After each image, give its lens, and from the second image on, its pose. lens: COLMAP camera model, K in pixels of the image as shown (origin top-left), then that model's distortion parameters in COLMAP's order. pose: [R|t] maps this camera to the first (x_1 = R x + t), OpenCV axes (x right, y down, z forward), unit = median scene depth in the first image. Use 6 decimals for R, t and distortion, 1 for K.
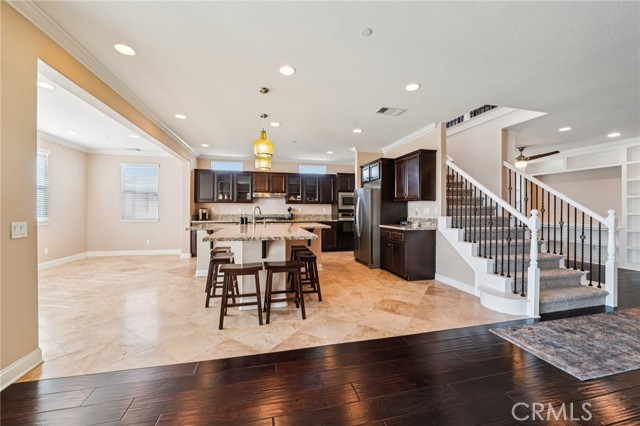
lens RADIAL K [[242.4, 0, 318.3], [0, 242.4, 212.5], [0, 0, 1]] dist [-0.010798, -0.000077]
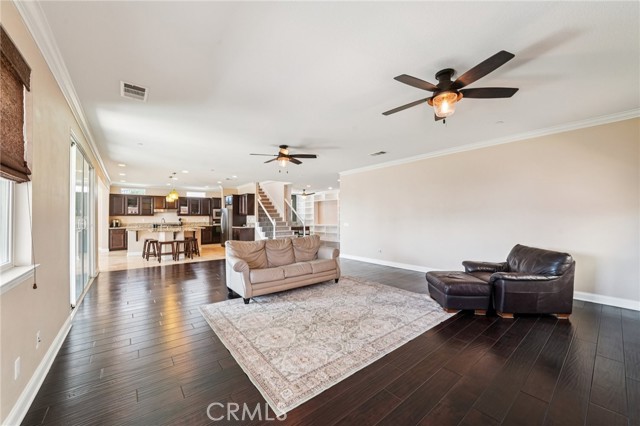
lens RADIAL K [[242.4, 0, 320.3], [0, 242.4, 214.2], [0, 0, 1]] dist [-0.010798, -0.000077]
pose [[0.903052, -0.003460, 0.429518, 0.037217], [0.013357, 0.999710, -0.020031, -0.003375], [-0.429324, 0.023826, 0.902836, -0.935570]]
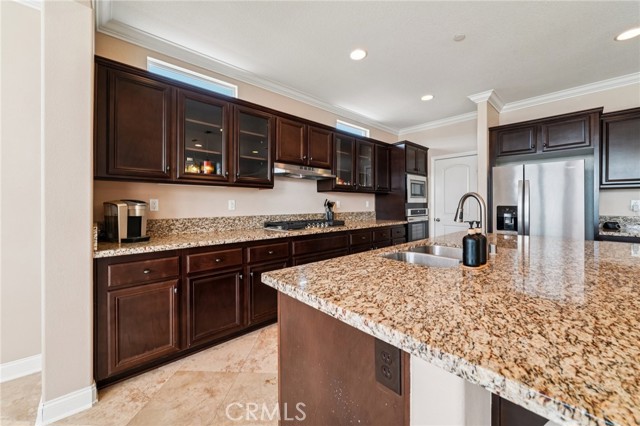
lens RADIAL K [[242.4, 0, 316.9], [0, 242.4, 203.4], [0, 0, 1]] dist [-0.010798, -0.000077]
pose [[0.881254, -0.003580, 0.472629, -0.416193], [0.007380, 0.999954, -0.006187, -0.011194], [-0.472585, 0.008940, 0.881240, 0.633742]]
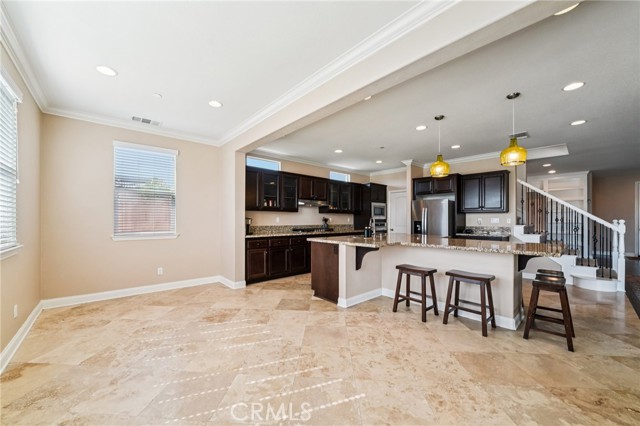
lens RADIAL K [[242.4, 0, 313.1], [0, 242.4, 220.9], [0, 0, 1]] dist [-0.010798, -0.000077]
pose [[0.884235, -0.004358, 0.467022, -0.641740], [0.005769, 0.999982, -0.001590, -0.006837], [-0.467006, 0.004100, 0.884244, 0.248528]]
